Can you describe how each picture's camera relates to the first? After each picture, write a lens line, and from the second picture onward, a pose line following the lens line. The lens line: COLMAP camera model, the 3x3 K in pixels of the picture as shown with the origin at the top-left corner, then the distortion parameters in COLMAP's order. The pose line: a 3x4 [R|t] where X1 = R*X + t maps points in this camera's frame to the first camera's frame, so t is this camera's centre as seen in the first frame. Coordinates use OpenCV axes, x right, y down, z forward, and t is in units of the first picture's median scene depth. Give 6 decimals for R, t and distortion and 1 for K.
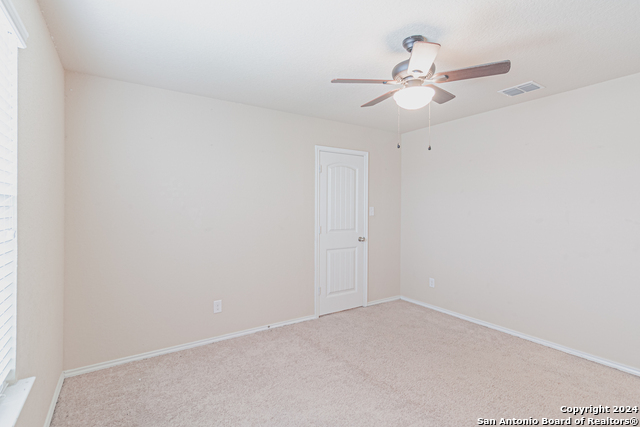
lens RADIAL K [[302.0, 0, 323.9], [0, 302.0, 208.9], [0, 0, 1]] dist [-0.000384, 0.001716]
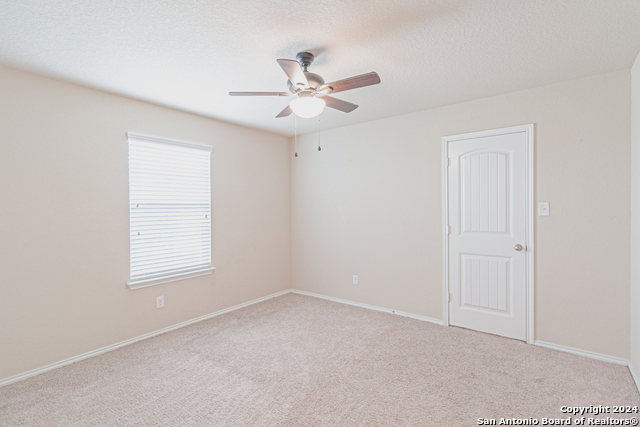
lens RADIAL K [[302.0, 0, 323.9], [0, 302.0, 208.9], [0, 0, 1]] dist [-0.000384, 0.001716]
pose [[0.340225, 0.000944, -0.940343, 0.689700], [0.007359, 0.999966, 0.003666, 0.002181], [0.940315, -0.008167, 0.340207, 0.334849]]
